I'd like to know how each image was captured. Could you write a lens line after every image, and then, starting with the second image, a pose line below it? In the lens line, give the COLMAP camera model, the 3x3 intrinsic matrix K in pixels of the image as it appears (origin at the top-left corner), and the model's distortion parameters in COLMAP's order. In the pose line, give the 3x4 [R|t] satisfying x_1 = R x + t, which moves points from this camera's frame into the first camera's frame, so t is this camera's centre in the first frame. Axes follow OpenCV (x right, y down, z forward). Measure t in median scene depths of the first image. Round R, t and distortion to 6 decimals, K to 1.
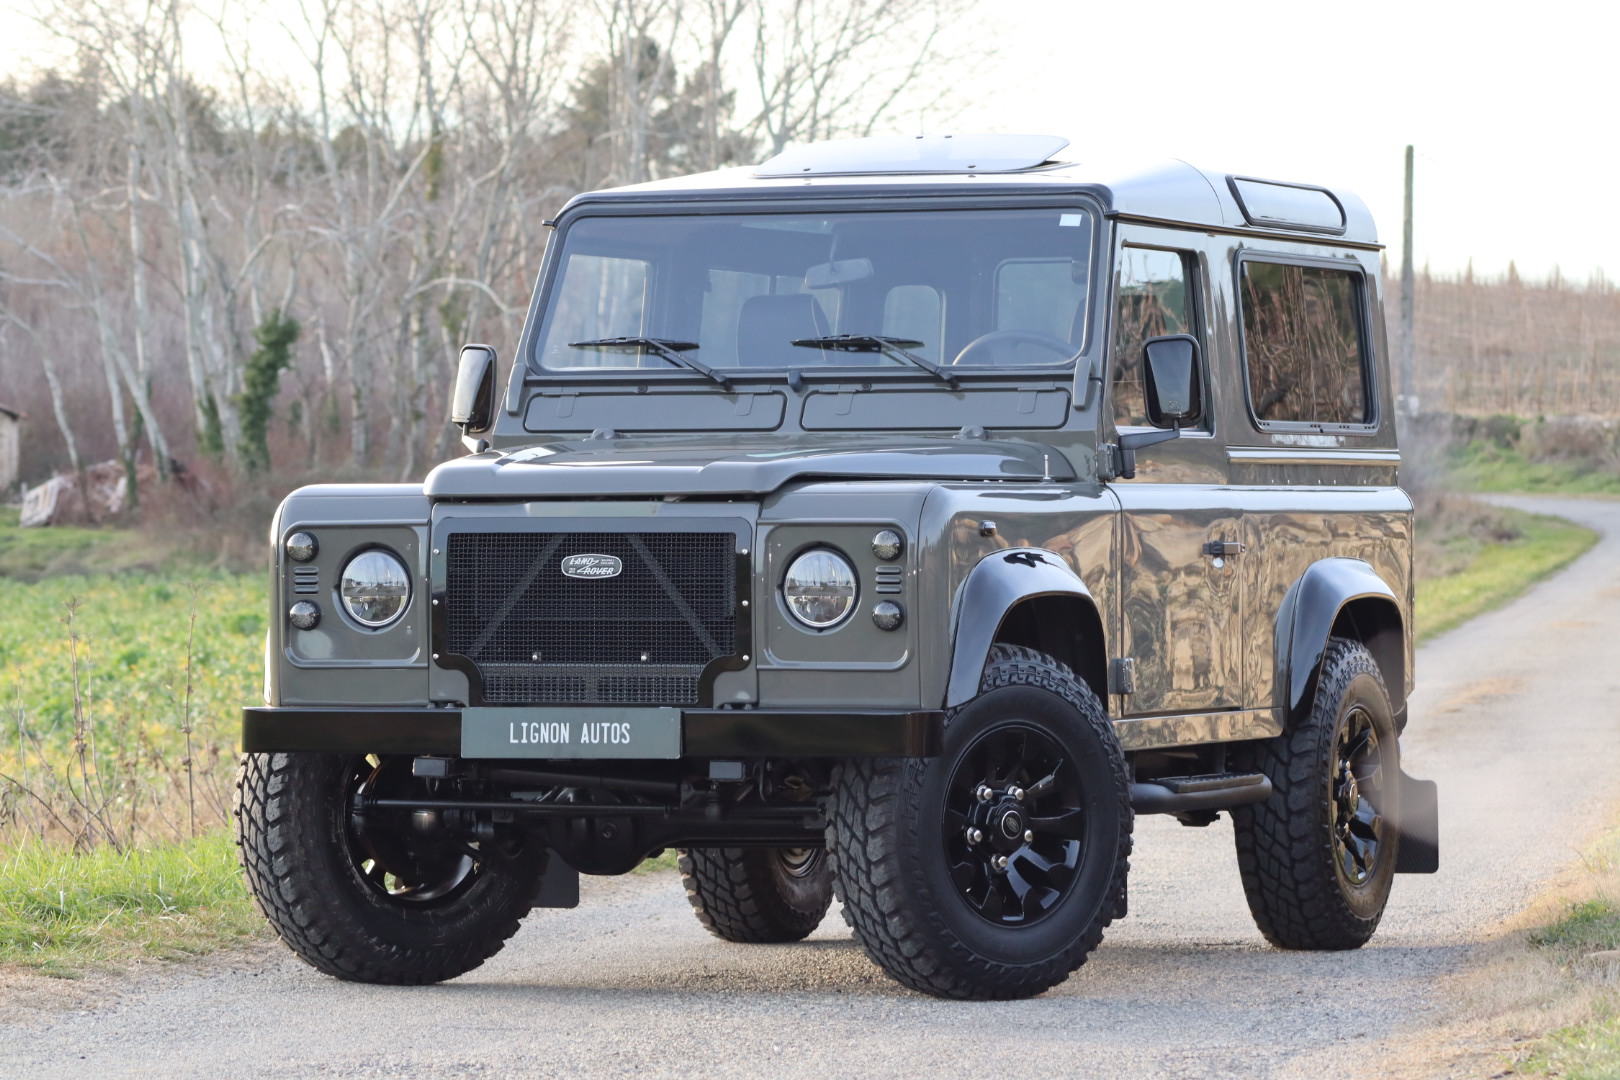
lens RADIAL K [[7195.2, 0, 810.0], [0, 7195.2, 540.0], [0, 0, 1]] dist [0.129931, 8.253482]
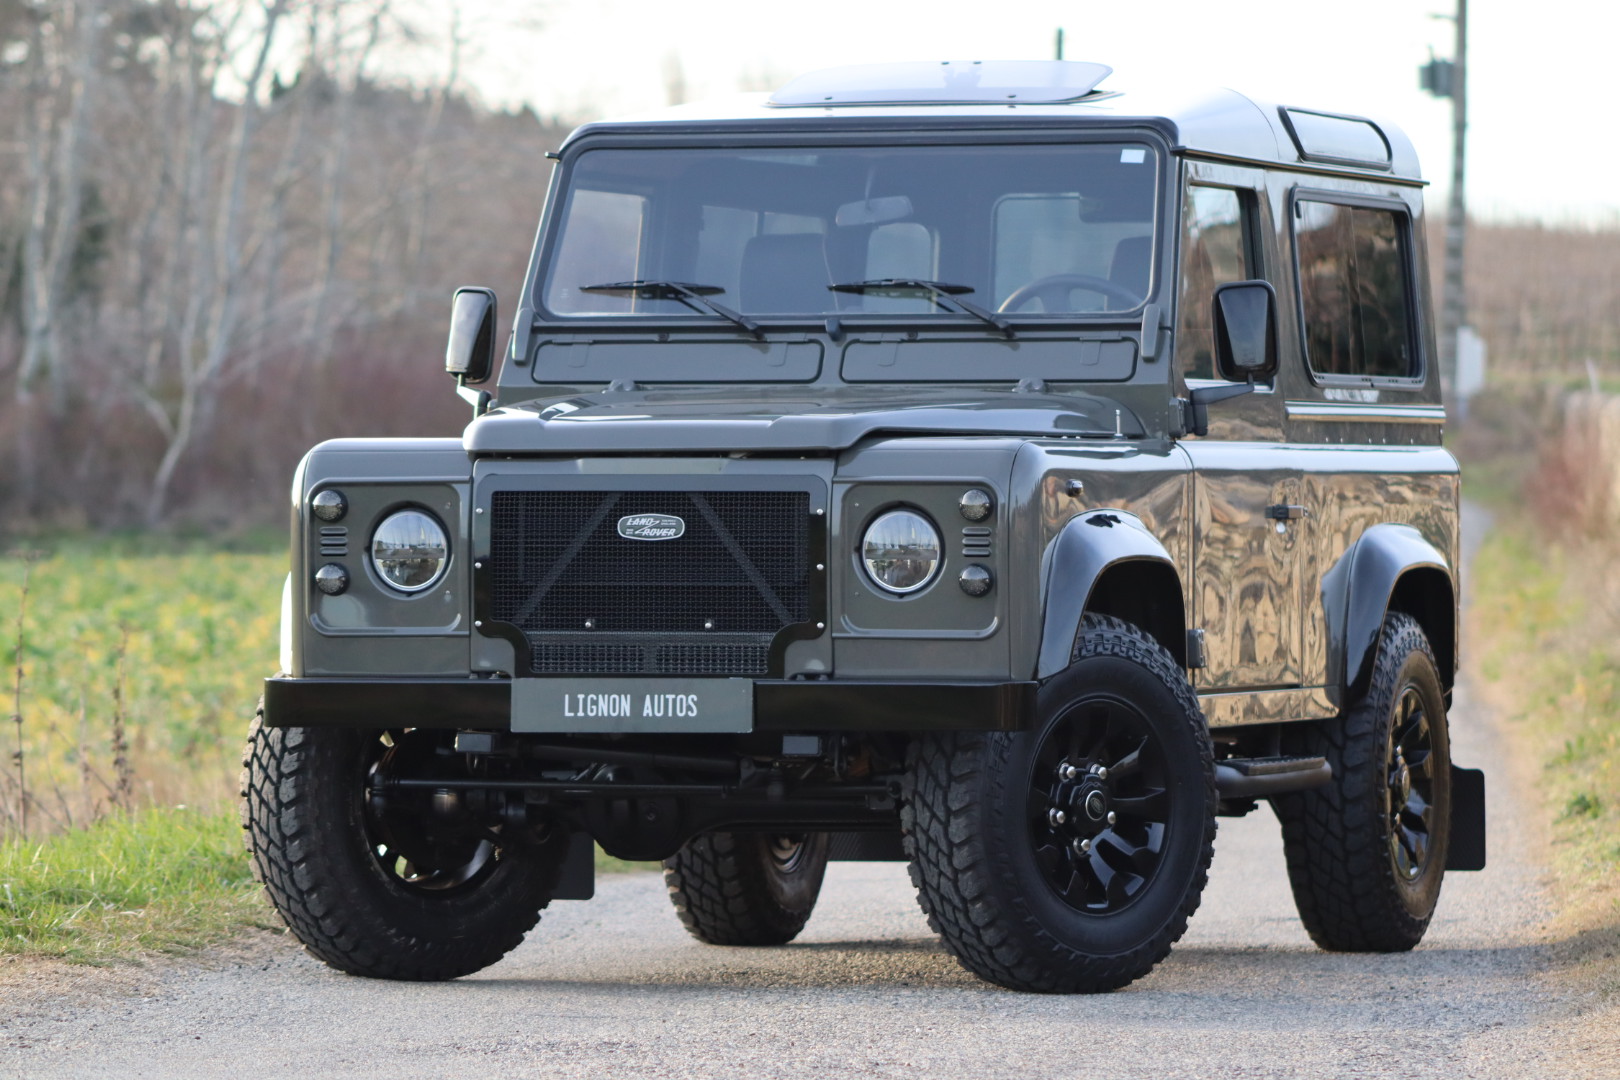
lens RADIAL K [[9245.2, 0, 810.0], [0, 9245.2, 540.0], [0, 0, 1]] dist [0.634367, 18.562621]
pose [[0.998118, 0.003324, 0.061235, -0.082012], [-0.003418, 0.999993, 0.001434, 0.003485], [-0.061230, -0.001640, 0.998122, -0.195183]]
